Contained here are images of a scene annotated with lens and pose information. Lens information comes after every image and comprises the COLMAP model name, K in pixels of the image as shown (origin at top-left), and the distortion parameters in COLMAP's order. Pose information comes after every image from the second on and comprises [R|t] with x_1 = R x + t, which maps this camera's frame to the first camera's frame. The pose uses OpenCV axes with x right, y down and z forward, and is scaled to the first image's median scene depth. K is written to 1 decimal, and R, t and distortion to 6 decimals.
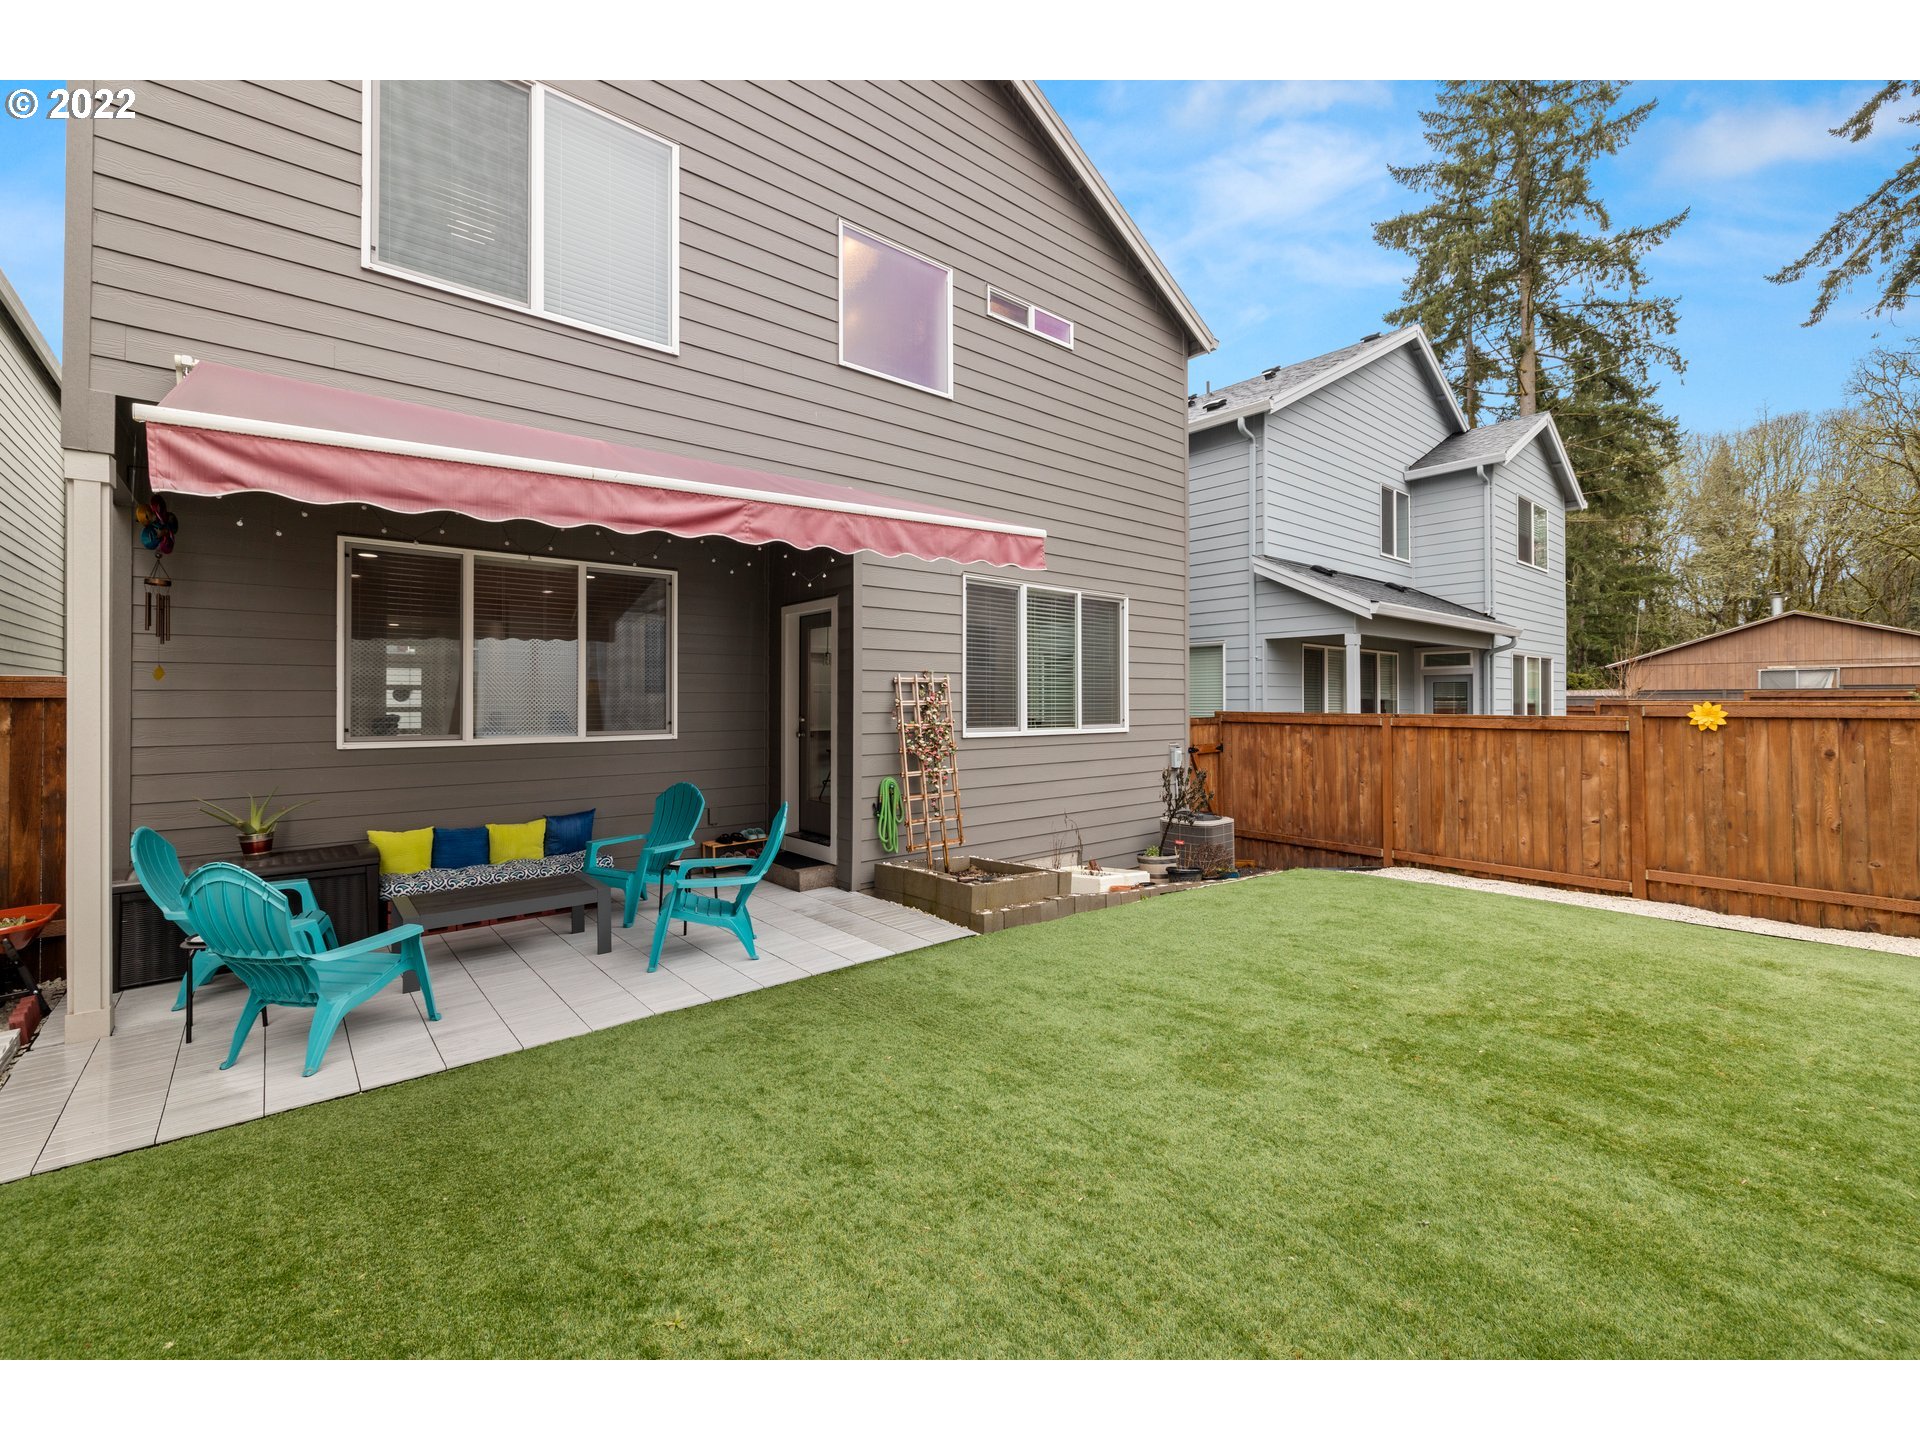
lens RADIAL K [[807.9, 0, 956.6], [0, 807.9, 700.9], [0, 0, 1]] dist [-0.002935, -0.000249]
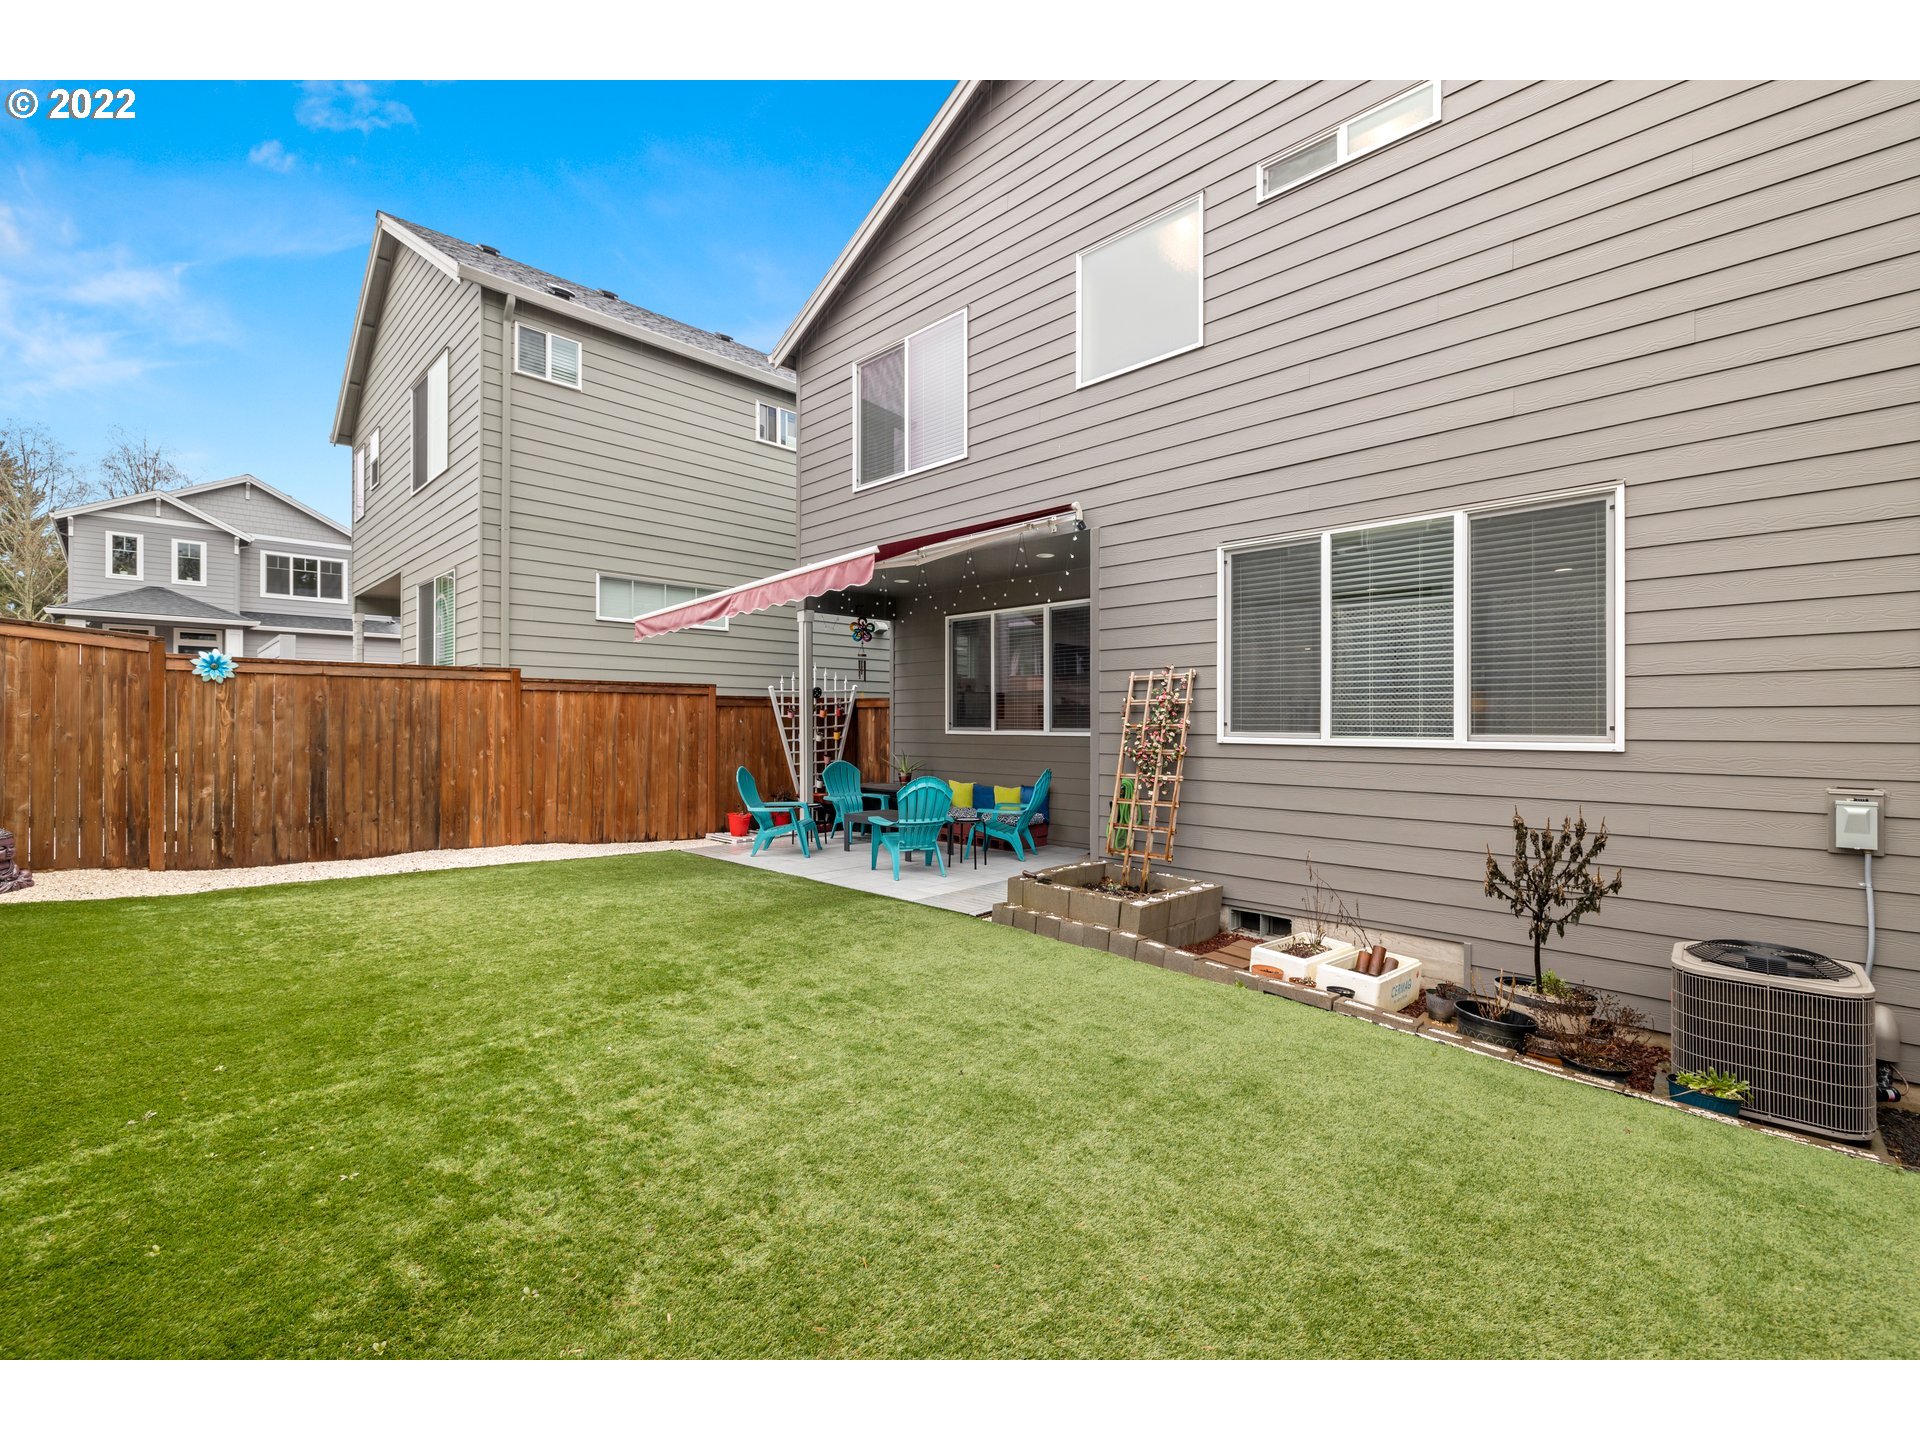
lens RADIAL K [[807.9, 0, 959.2], [0, 807.9, 723.4], [0, 0, 1]] dist [-0.002935, -0.000249]
pose [[0.099430, 0.004115, -0.995036, 0.862563], [0.000547, 0.999991, 0.004190, 0.023411], [0.995044, -0.000961, 0.099427, 0.692464]]
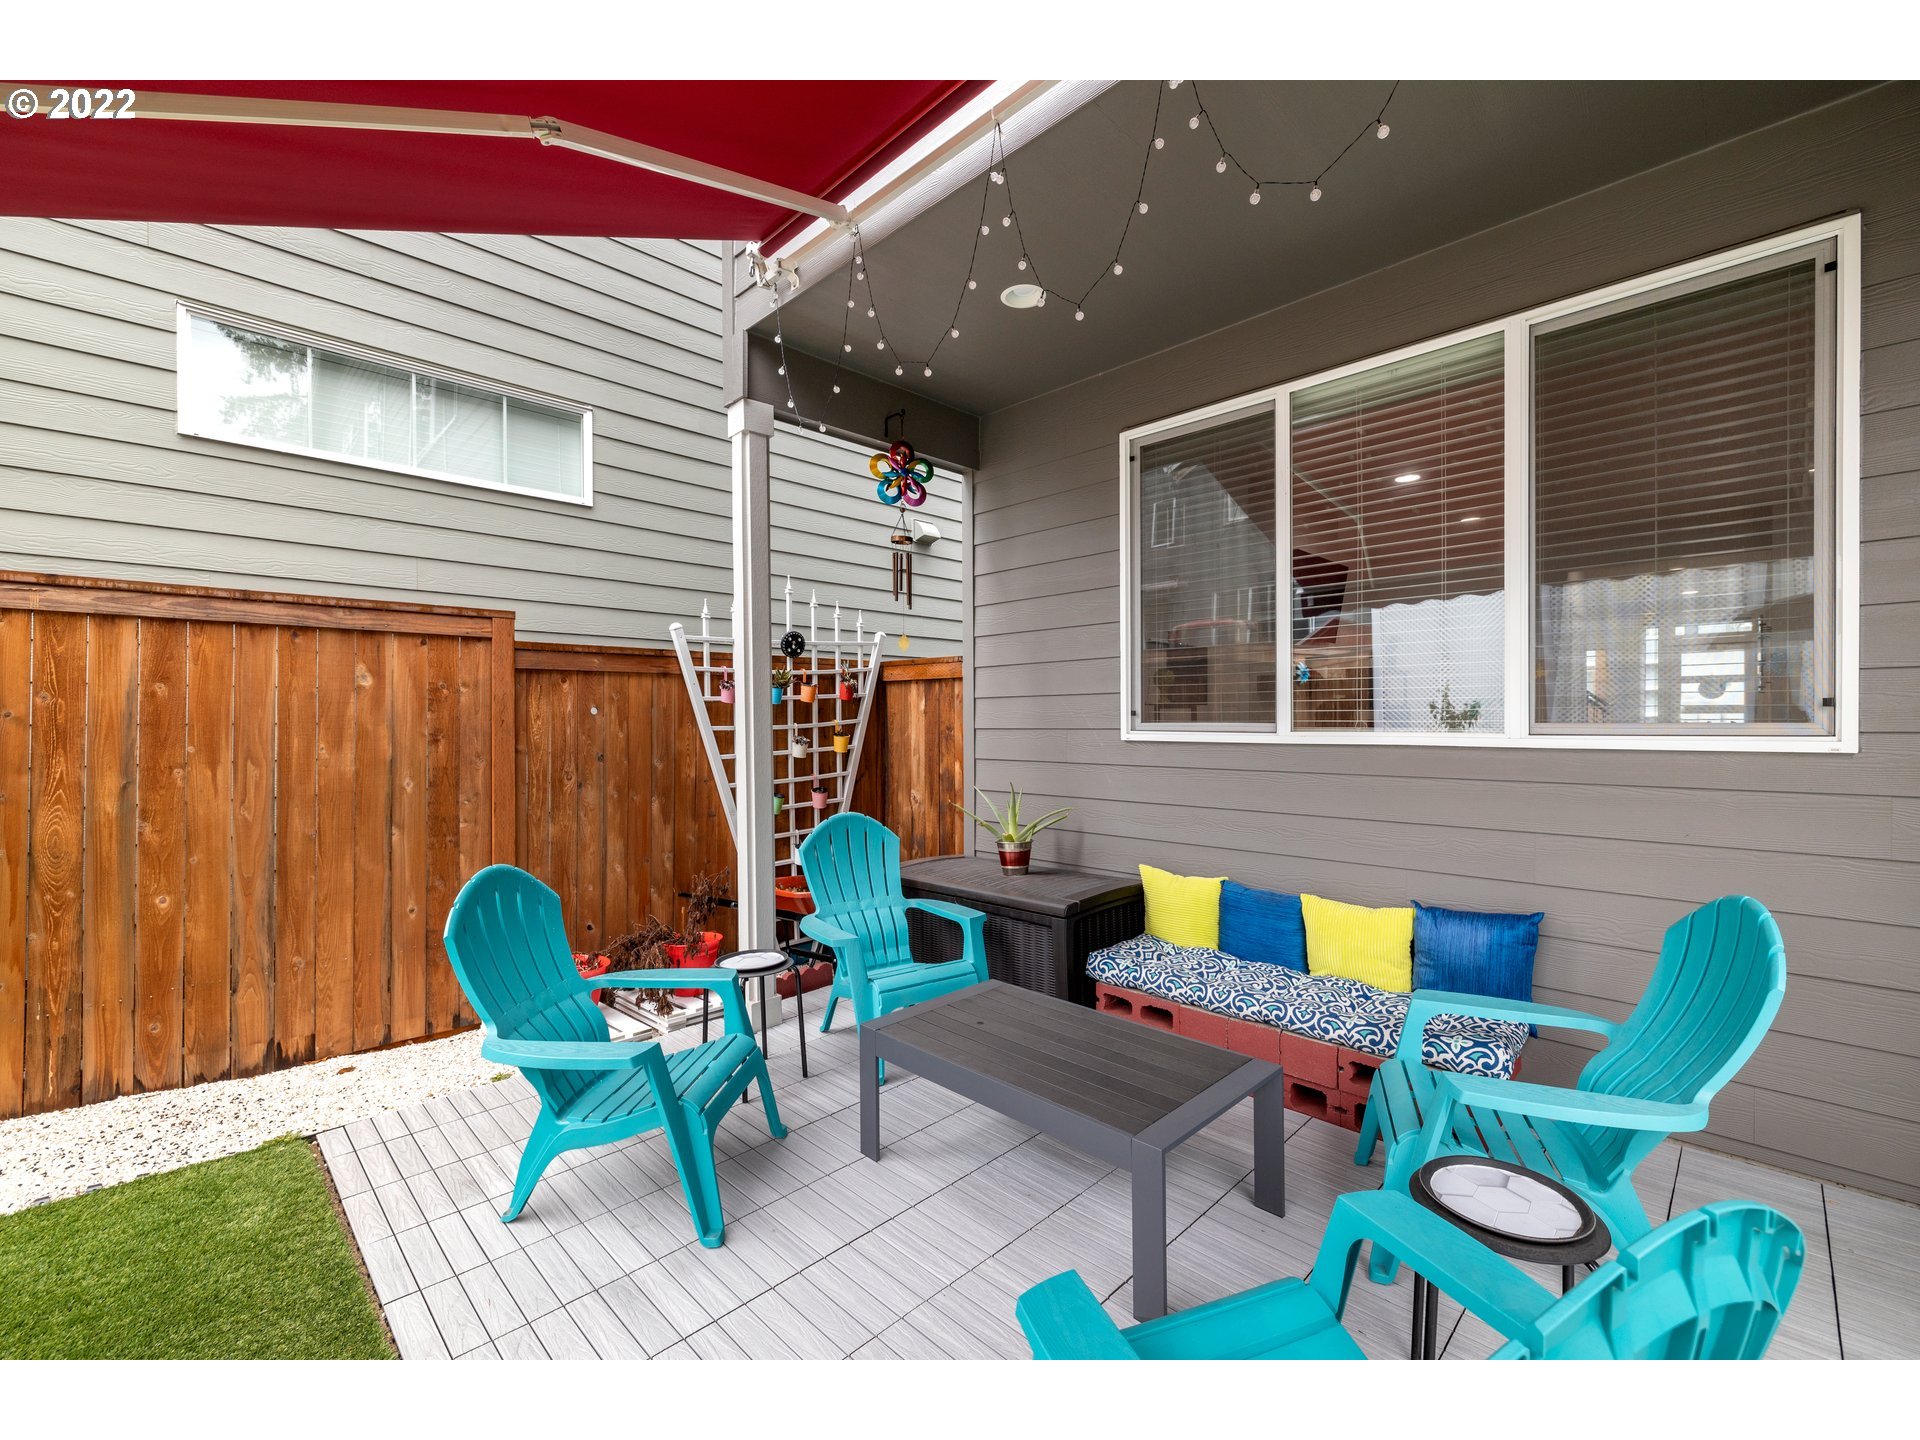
lens RADIAL K [[807.9, 0, 956.3], [0, 807.9, 720.6], [0, 0, 1]] dist [-0.002935, -0.000249]
pose [[0.078530, 0.001479, -0.996911, -0.066197], [0.006926, 0.999974, 0.002029, 0.033266], [0.996888, -0.007064, 0.078517, 0.654806]]
